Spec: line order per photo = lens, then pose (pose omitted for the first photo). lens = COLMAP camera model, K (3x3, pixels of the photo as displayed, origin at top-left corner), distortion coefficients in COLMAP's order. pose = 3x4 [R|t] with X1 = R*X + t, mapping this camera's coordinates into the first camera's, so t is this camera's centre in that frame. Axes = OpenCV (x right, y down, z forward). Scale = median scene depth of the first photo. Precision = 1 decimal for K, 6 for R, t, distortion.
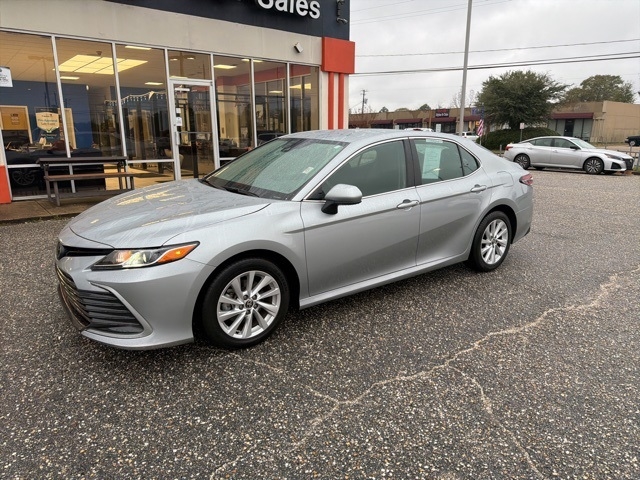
lens RADIAL K [[450.2, 0, 324.5], [0, 450.2, 240.5], [0, 0, 1]] dist [0.033081, -0.037475]
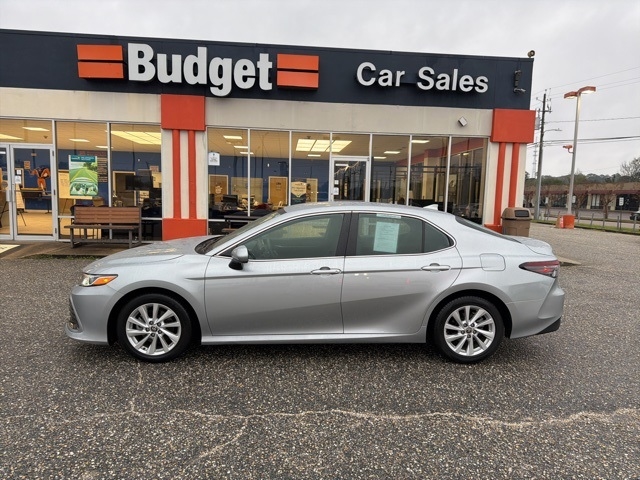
lens RADIAL K [[450.2, 0, 323.6], [0, 450.2, 240.4], [0, 0, 1]] dist [0.033081, -0.037475]
pose [[0.825749, 0.078399, -0.558562, 0.730584], [-0.157140, 0.983061, -0.094328, -0.049942], [0.541706, 0.165664, 0.824082, 0.101220]]
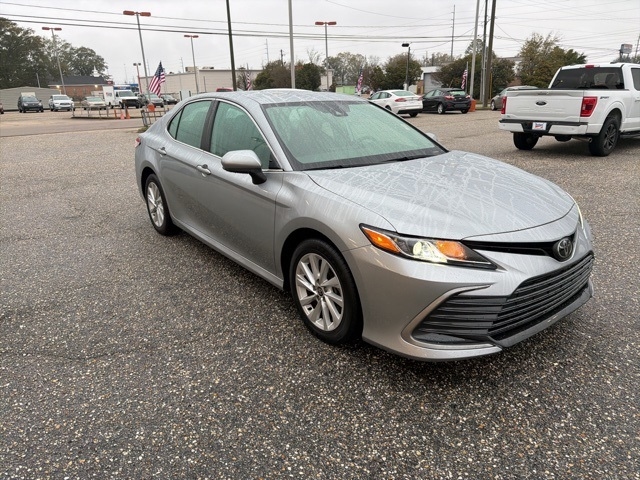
lens RADIAL K [[450.2, 0, 322.9], [0, 450.2, 241.1], [0, 0, 1]] dist [0.033081, -0.037475]
pose [[-0.009076, -0.321958, 0.946711, -1.006358], [0.260202, 0.913375, 0.313116, -0.260576], [-0.965512, 0.249178, 0.075484, 1.028340]]
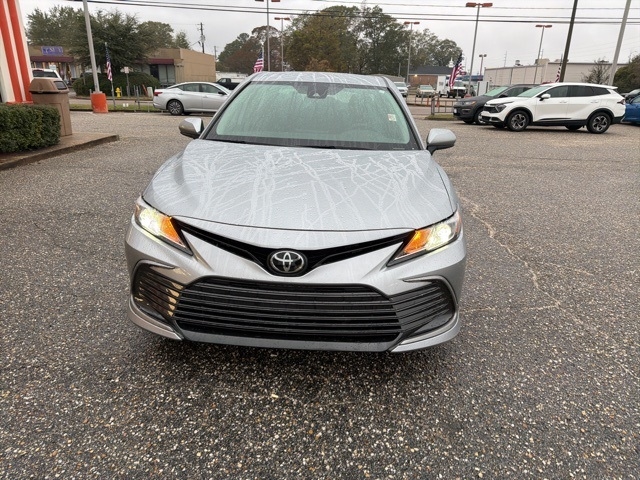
lens RADIAL K [[450.2, 0, 323.7], [0, 450.2, 239.7], [0, 0, 1]] dist [0.033081, -0.037475]
pose [[0.641198, -0.242673, 0.727994, -0.774727], [0.160772, 0.970108, 0.181776, -0.089730], [-0.750345, 0.000487, 0.661046, 0.416526]]
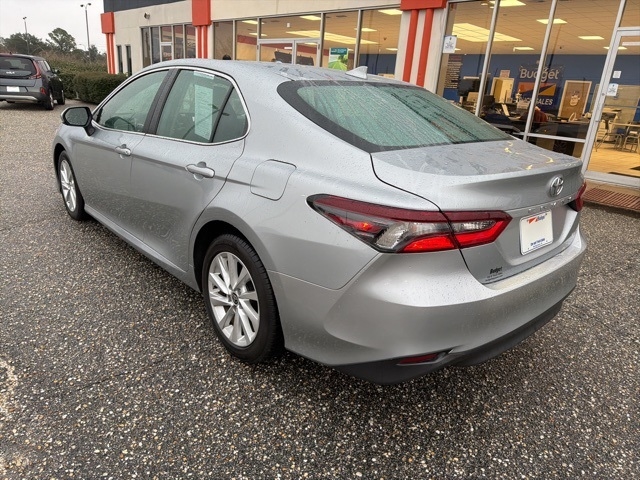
lens RADIAL K [[450.2, 0, 320.8], [0, 450.2, 244.0], [0, 0, 1]] dist [0.033081, -0.037475]
pose [[0.076734, 0.326635, -0.942030, 0.949626], [-0.303456, 0.907644, 0.289994, -0.251650], [0.949751, 0.263613, 0.168767, 1.169055]]
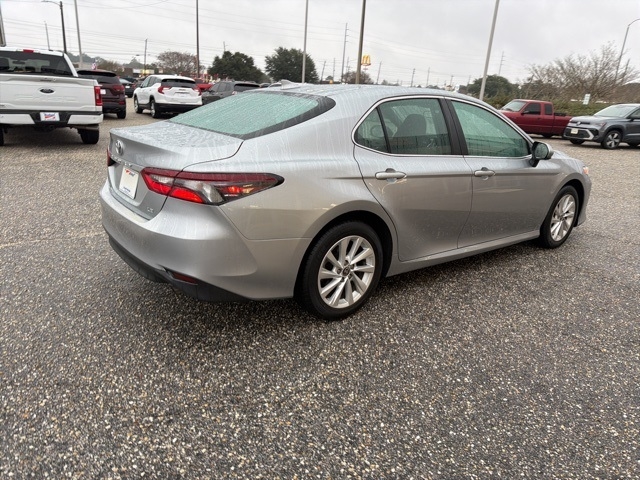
lens RADIAL K [[450.2, 0, 323.4], [0, 450.2, 235.6], [0, 0, 1]] dist [0.033081, -0.037475]
pose [[-0.997862, -0.056207, -0.033339, 0.230911], [-0.065342, 0.849434, 0.523634, -0.500395], [-0.001113, 0.524693, -0.851291, 2.089310]]
